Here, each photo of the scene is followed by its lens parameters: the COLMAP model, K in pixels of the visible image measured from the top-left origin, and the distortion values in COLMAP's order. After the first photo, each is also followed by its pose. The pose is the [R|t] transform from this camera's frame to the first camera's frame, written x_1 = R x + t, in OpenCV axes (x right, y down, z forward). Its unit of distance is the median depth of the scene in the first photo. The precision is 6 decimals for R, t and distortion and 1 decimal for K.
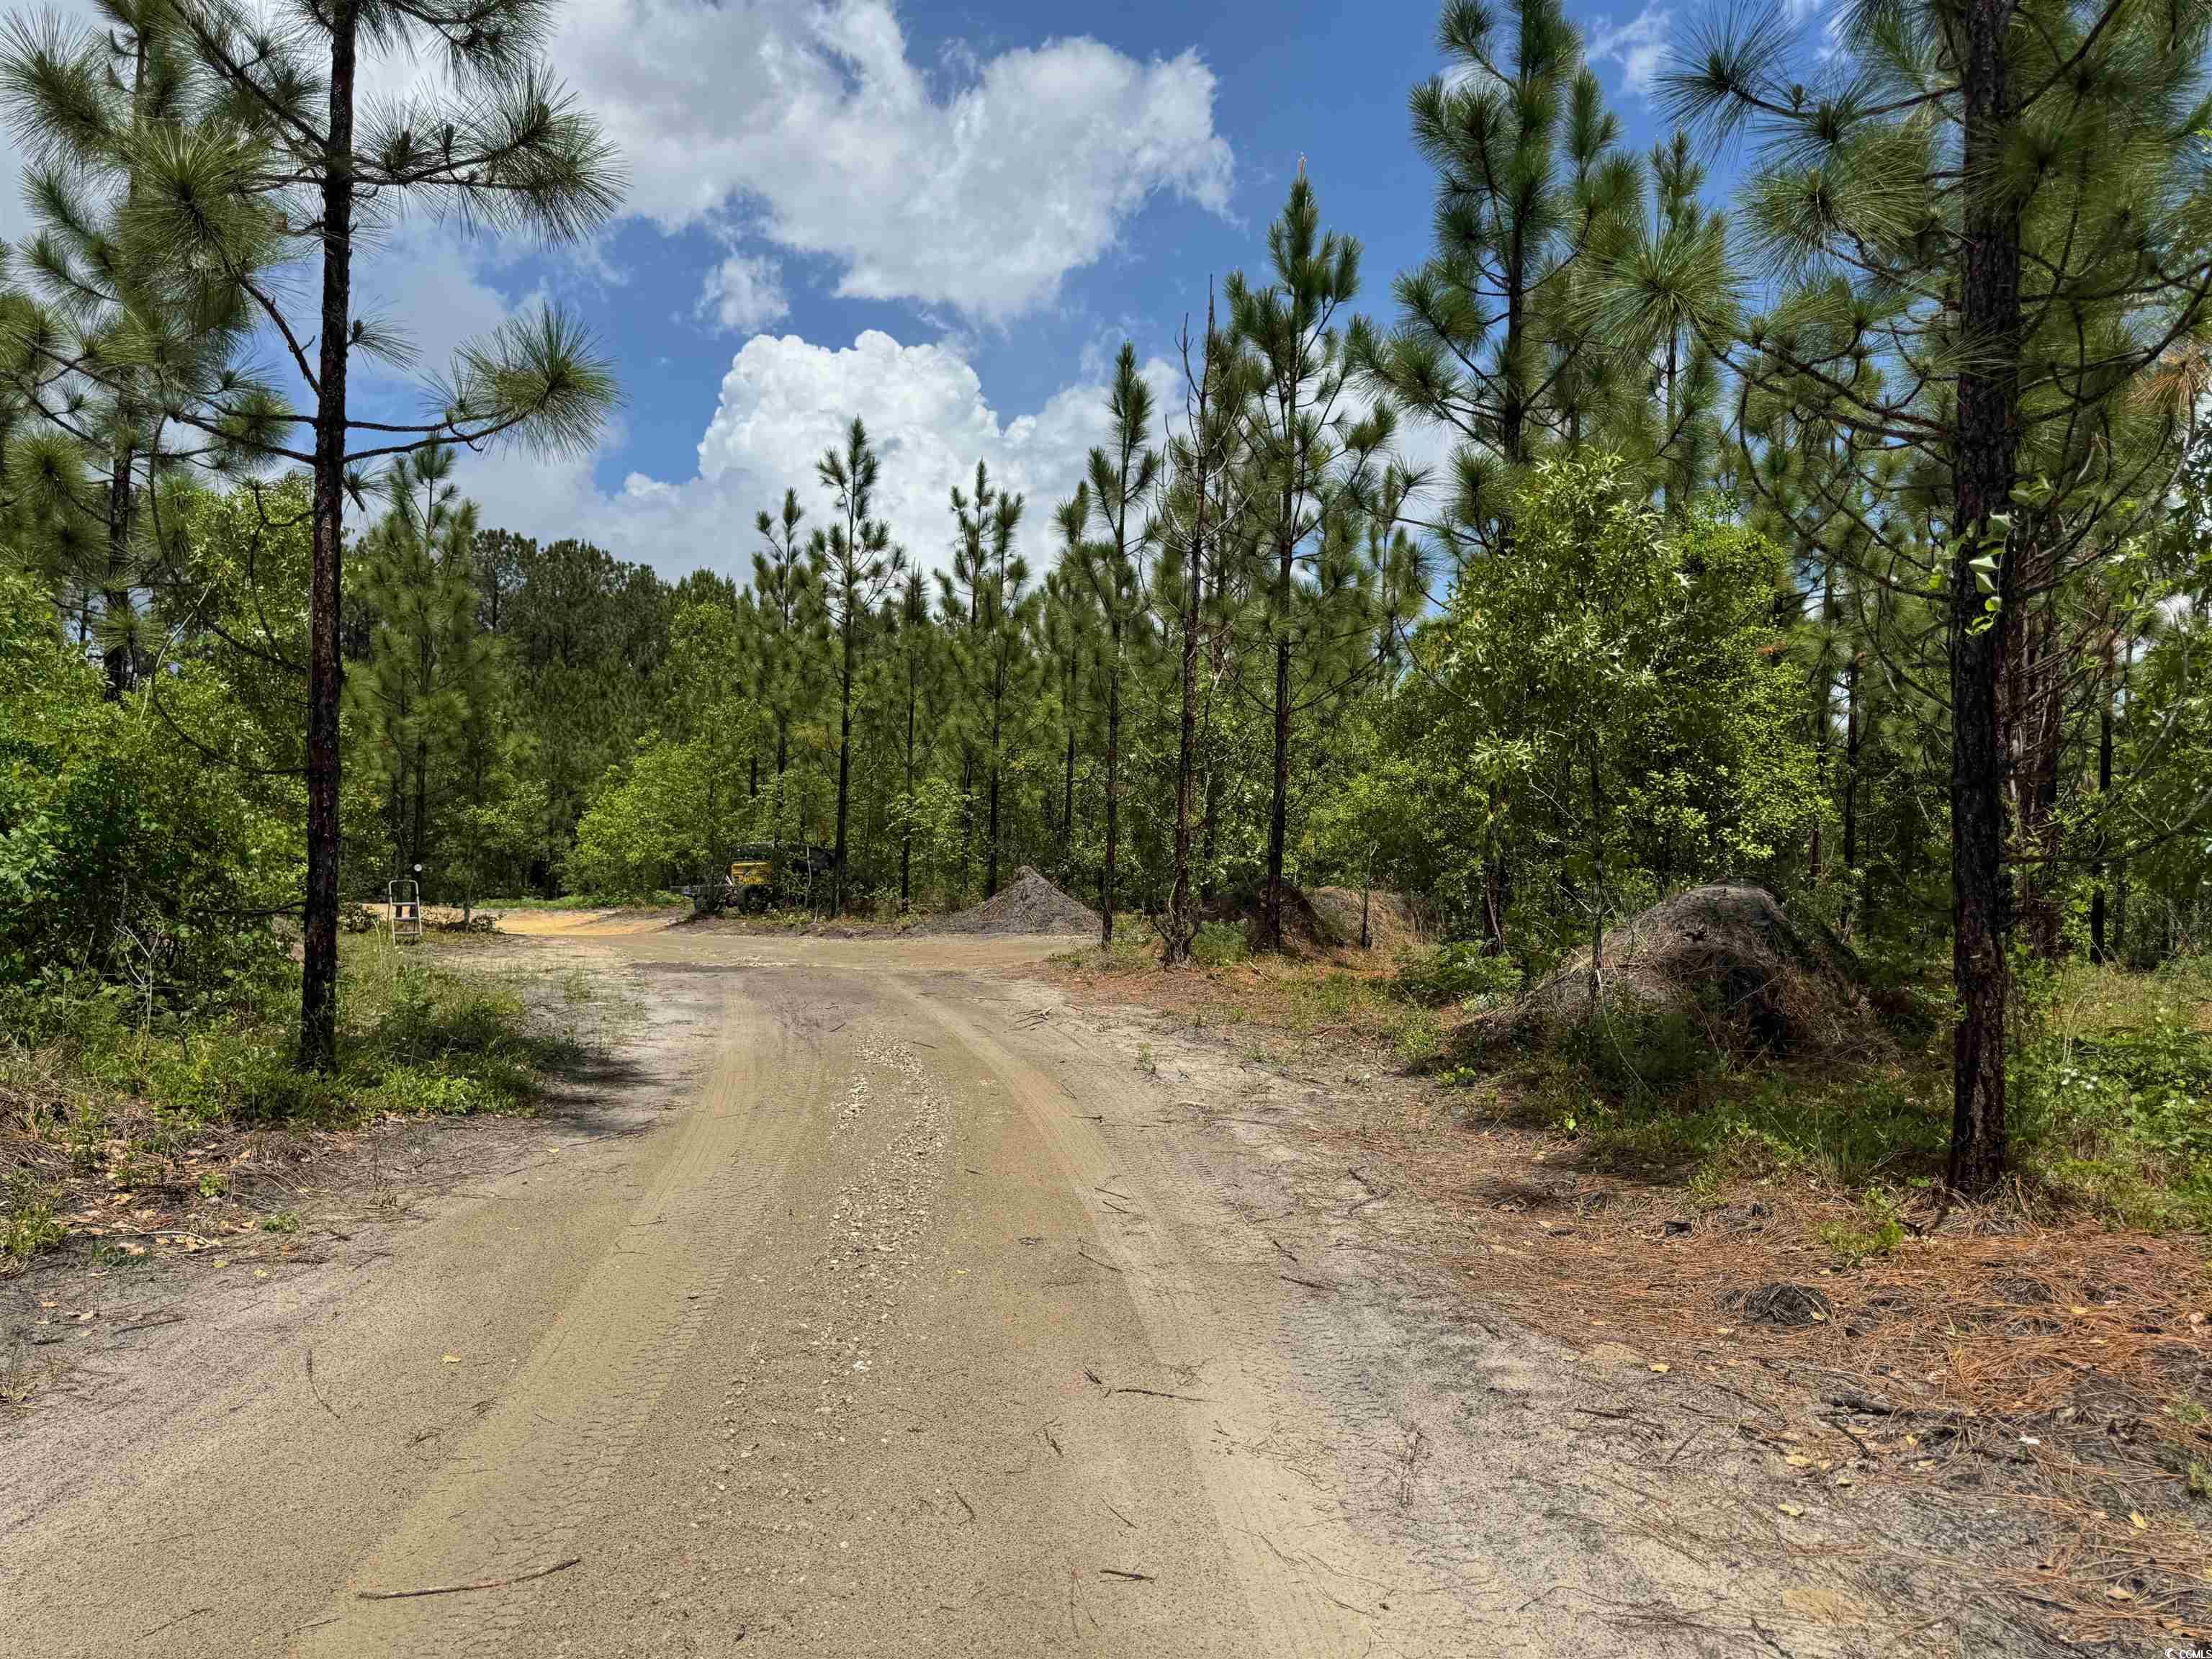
lens RADIAL K [[1499.6, 0, 1109.8], [0, 1499.6, 840.0], [0, 0, 1]] dist [0.011321, -0.021278]
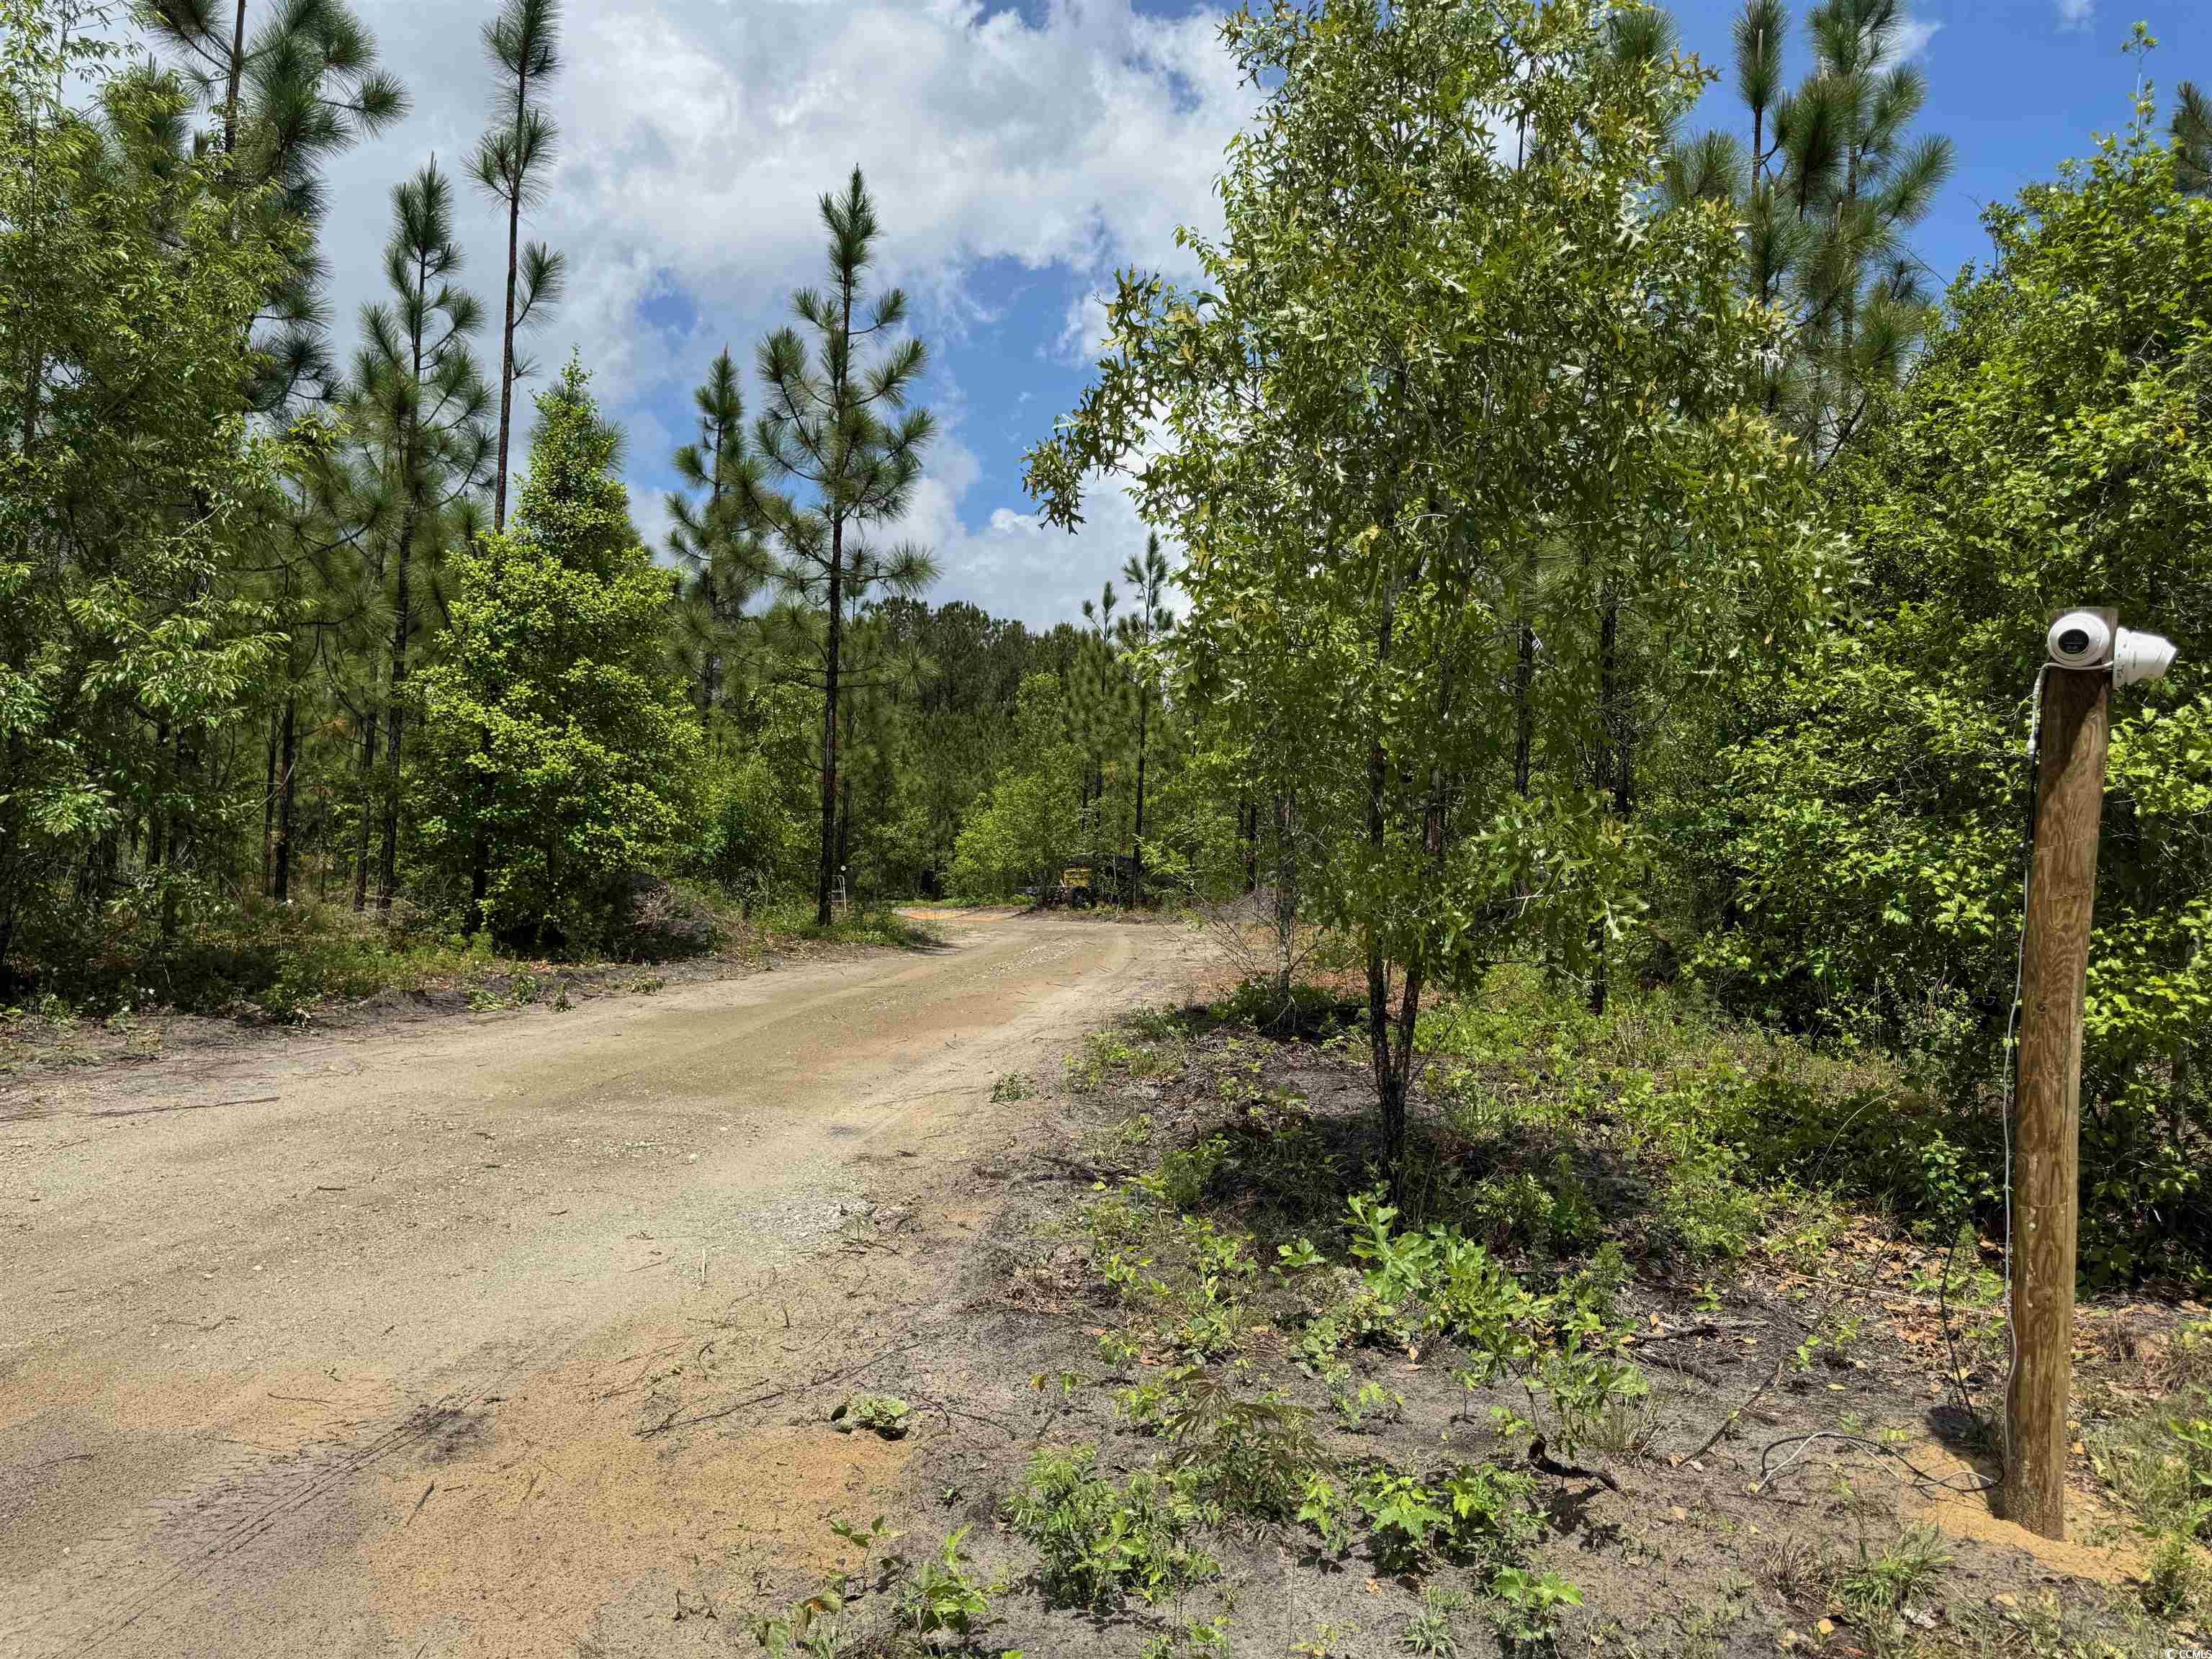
lens RADIAL K [[1499.6, 0, 1106.3], [0, 1499.6, 826.9], [0, 0, 1]] dist [0.011321, -0.021278]
pose [[0.969069, -0.001705, -0.246782, 0.115616], [-0.003790, 0.999755, -0.021793, 0.007794], [0.246759, 0.022054, 0.968826, -0.277245]]
